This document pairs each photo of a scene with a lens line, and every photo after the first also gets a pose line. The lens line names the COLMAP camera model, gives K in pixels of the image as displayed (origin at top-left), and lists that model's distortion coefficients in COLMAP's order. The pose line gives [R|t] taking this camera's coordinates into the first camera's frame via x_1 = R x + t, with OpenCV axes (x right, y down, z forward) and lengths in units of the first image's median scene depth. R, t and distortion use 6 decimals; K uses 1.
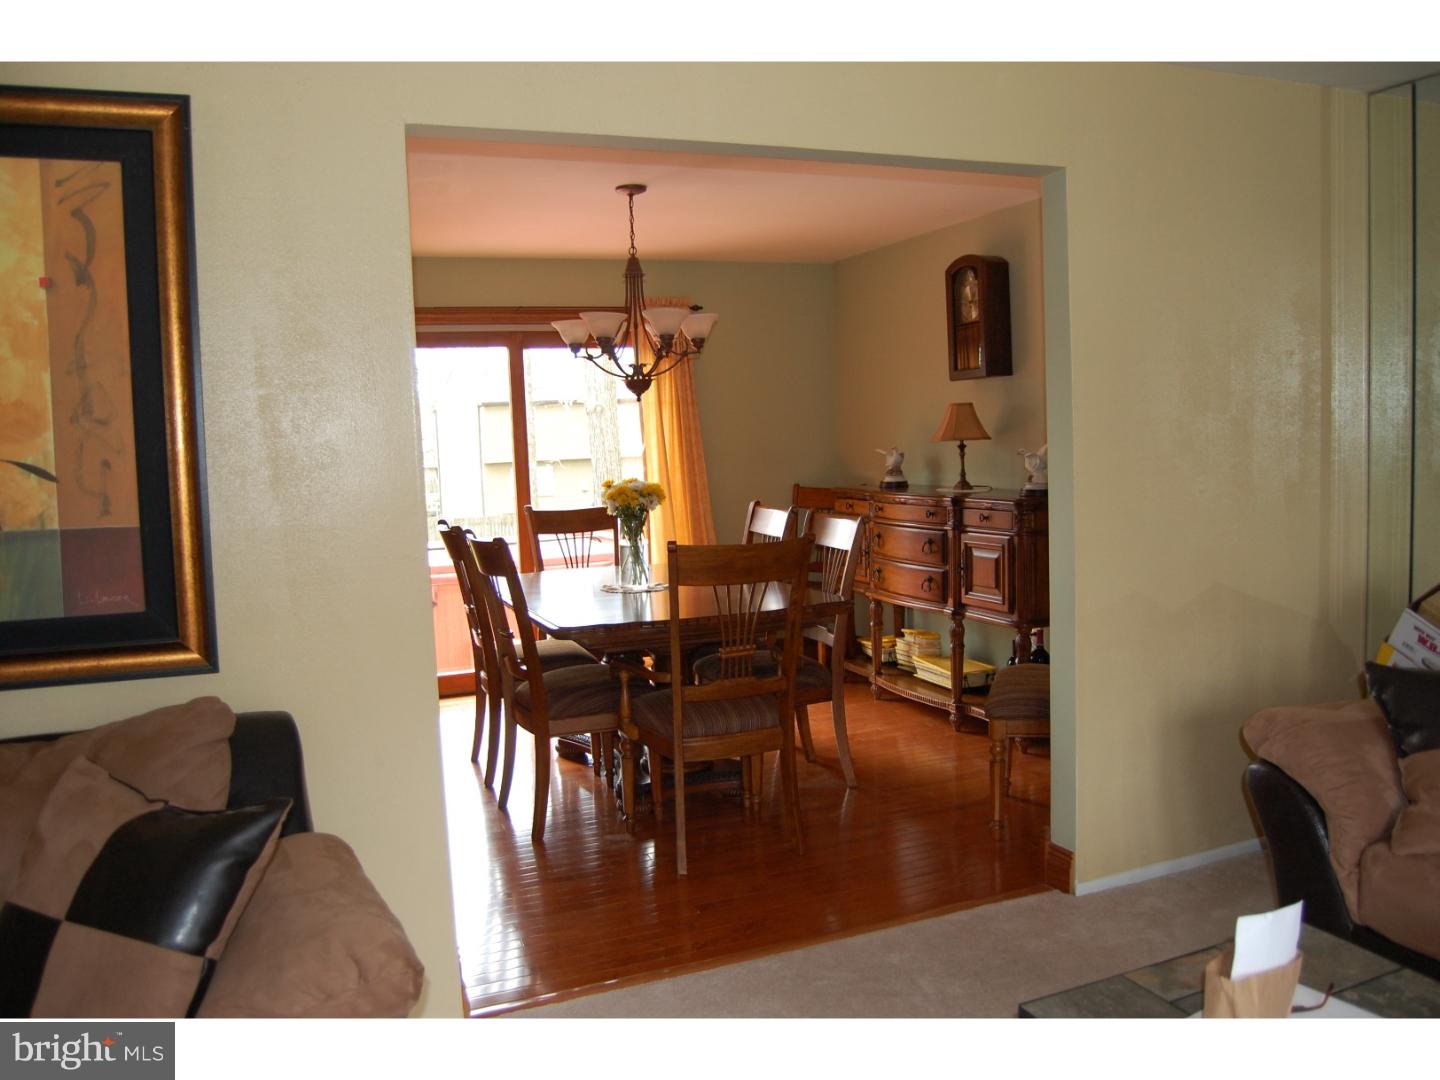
lens RADIAL K [[1161.8, 0, 714.5], [0, 1161.8, 533.4], [0, 0, 1]] dist [-0.099313, 0.056192]
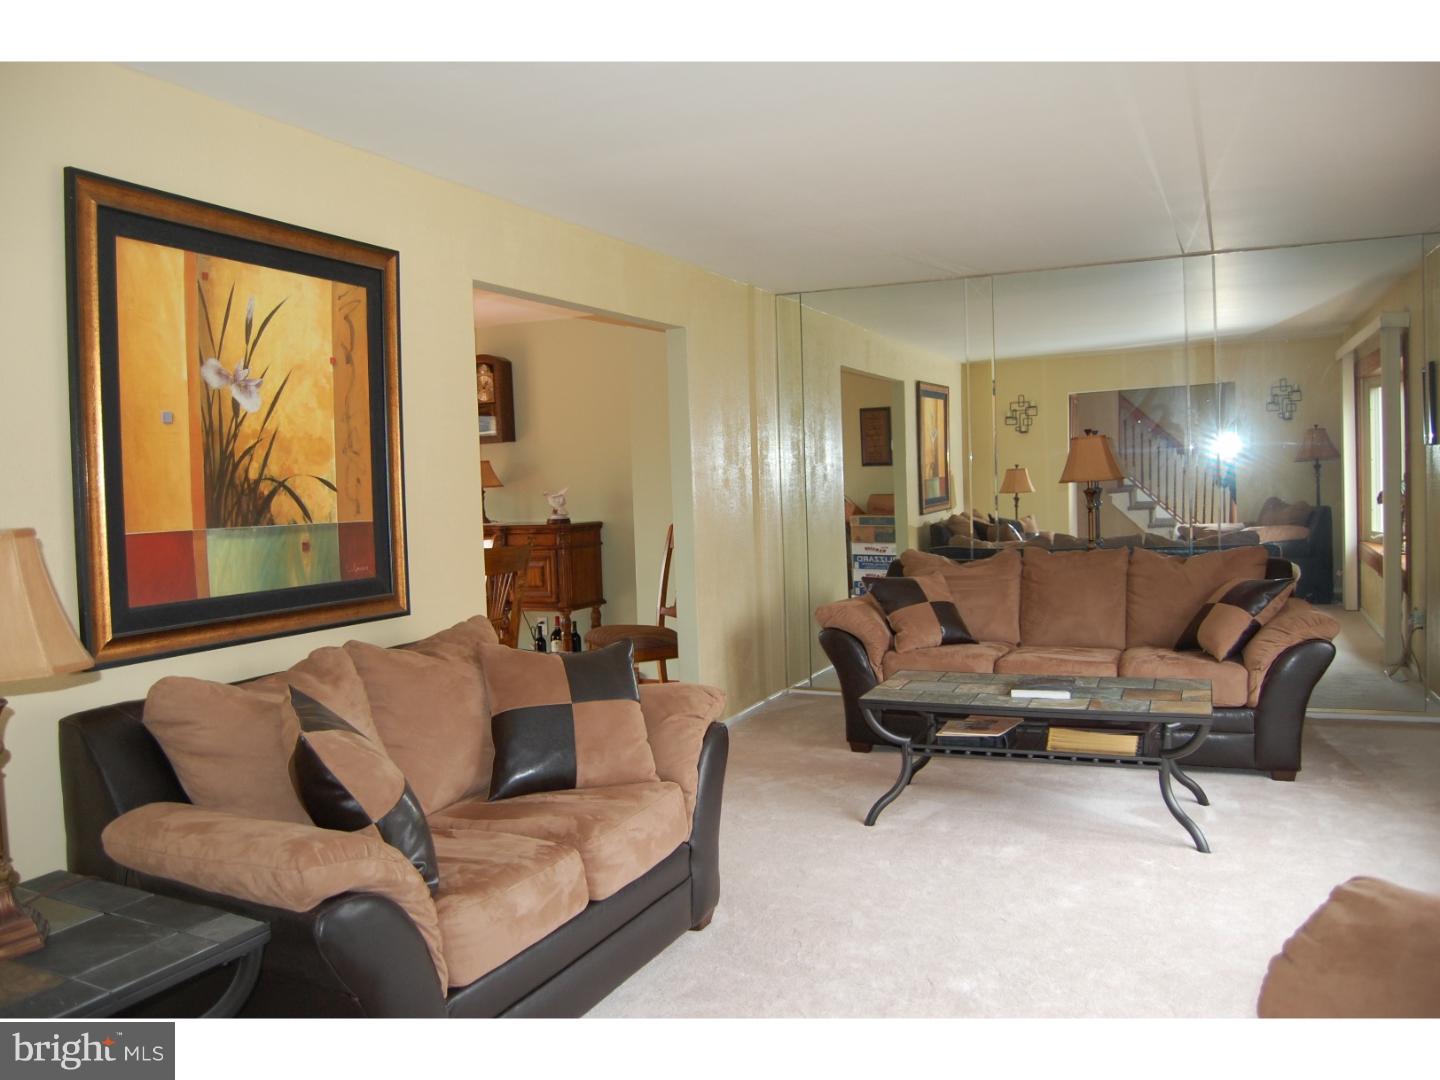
lens RADIAL K [[1161.8, 0, 721.6], [0, 1161.8, 536.8], [0, 0, 1]] dist [-0.099313, 0.056192]
pose [[0.718048, -0.026300, 0.695497, -1.269165], [0.066391, 0.997317, -0.030830, 0.095446], [-0.692820, 0.068312, 0.717868, -0.453271]]
